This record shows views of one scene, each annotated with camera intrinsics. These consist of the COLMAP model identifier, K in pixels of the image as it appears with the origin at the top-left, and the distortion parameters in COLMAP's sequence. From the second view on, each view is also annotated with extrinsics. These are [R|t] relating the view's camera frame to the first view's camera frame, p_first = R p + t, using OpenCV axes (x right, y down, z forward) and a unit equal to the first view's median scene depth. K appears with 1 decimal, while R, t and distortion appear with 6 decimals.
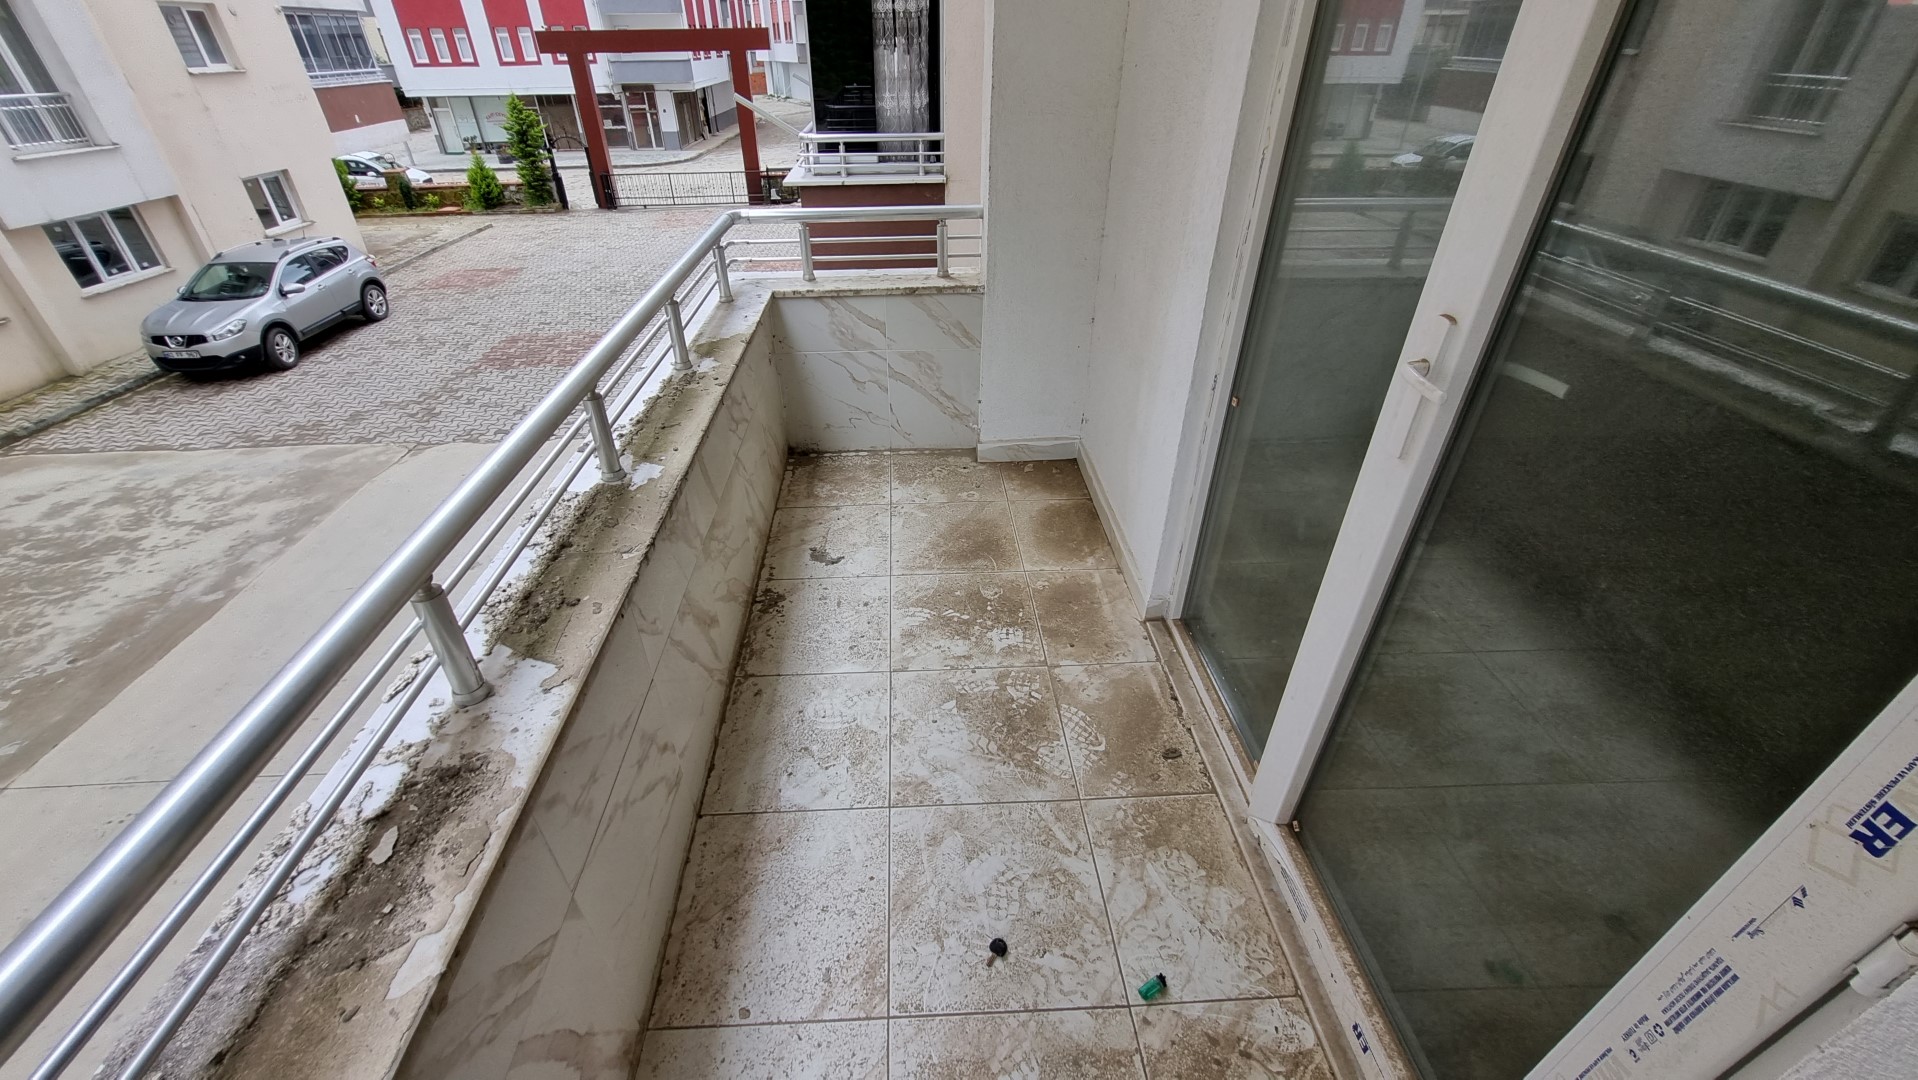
lens RADIAL K [[770.9, 0, 959.0], [0, 770.9, 540.0], [0, 0, 1]] dist [0.000498, 0.003392]
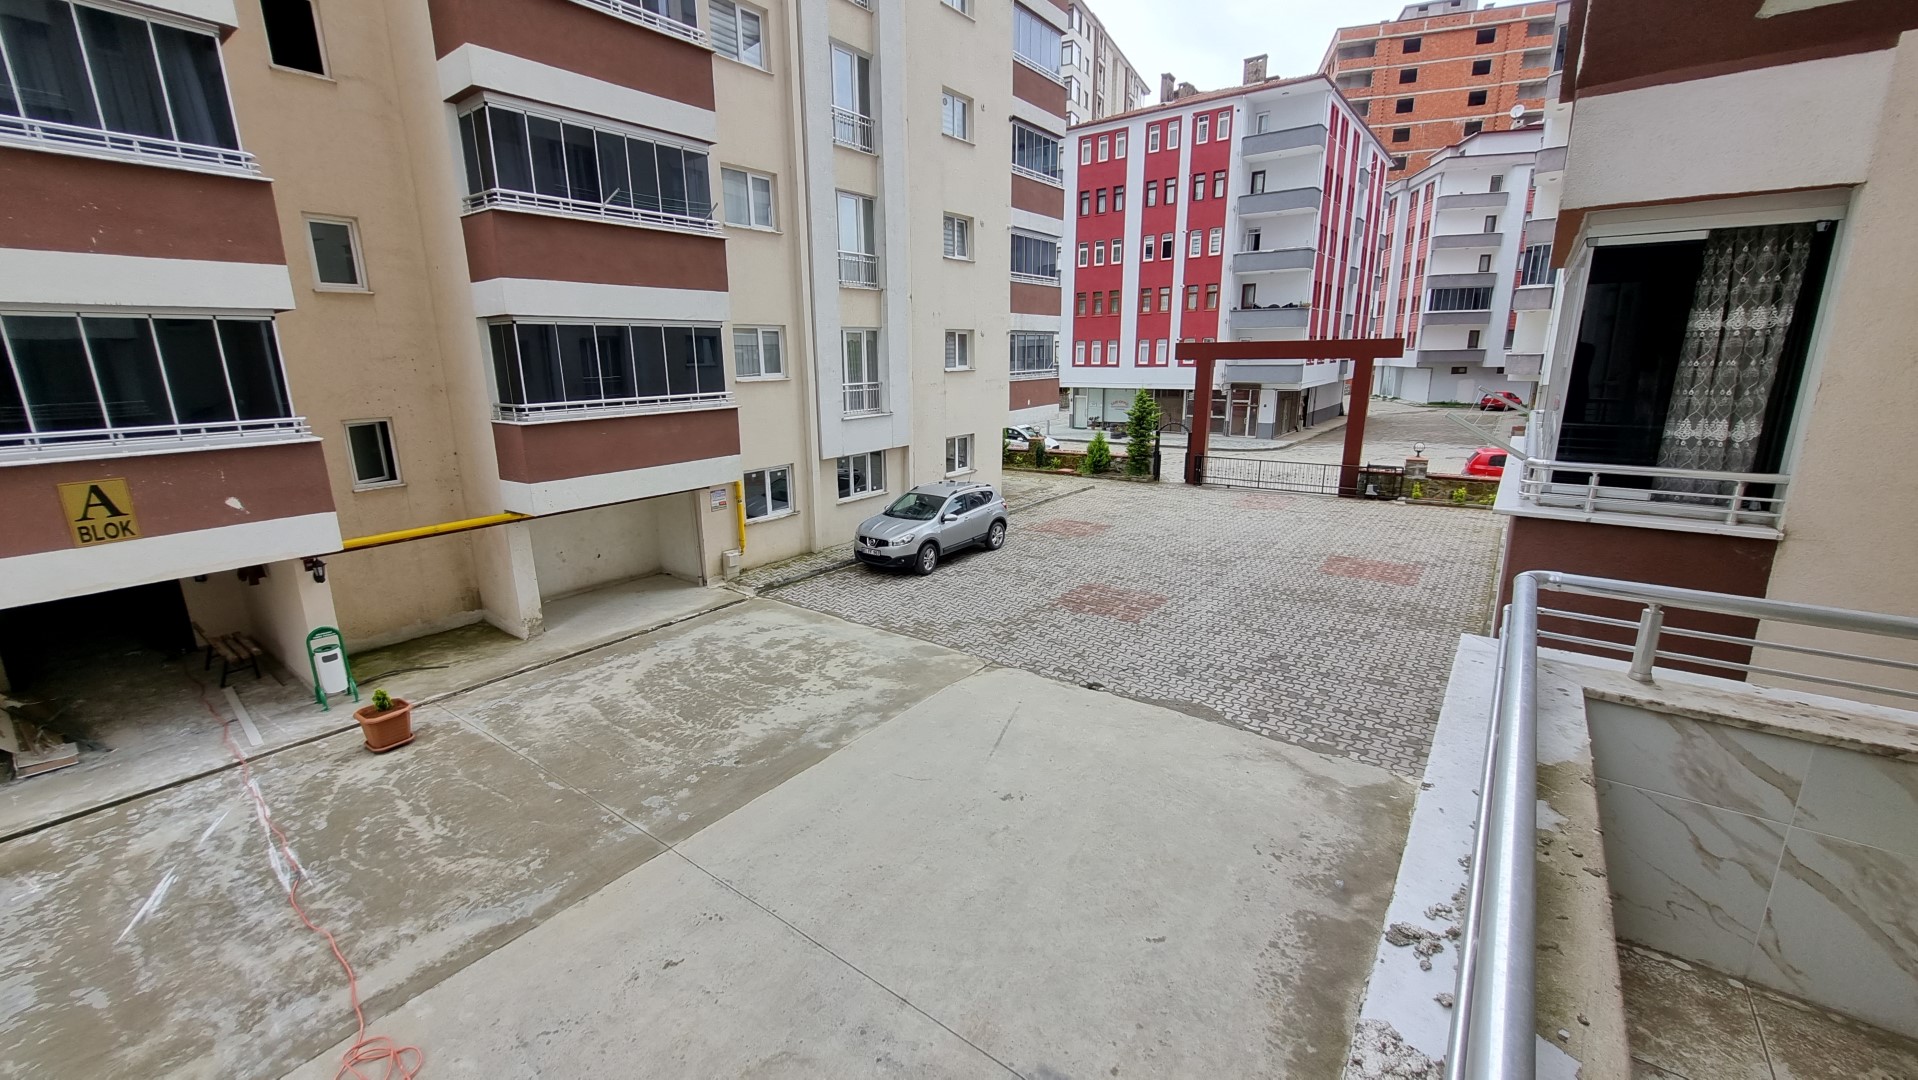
lens RADIAL K [[755.0, 0, 927.6], [0, 755.0, 531.5], [0, 0, 1]] dist [-0.002527, 0.002311]
pose [[0.764050, 0.153997, -0.626508, -0.098606], [-0.349931, 0.914758, -0.201905, -0.037036], [0.542010, 0.373500, 0.752810, 0.040610]]
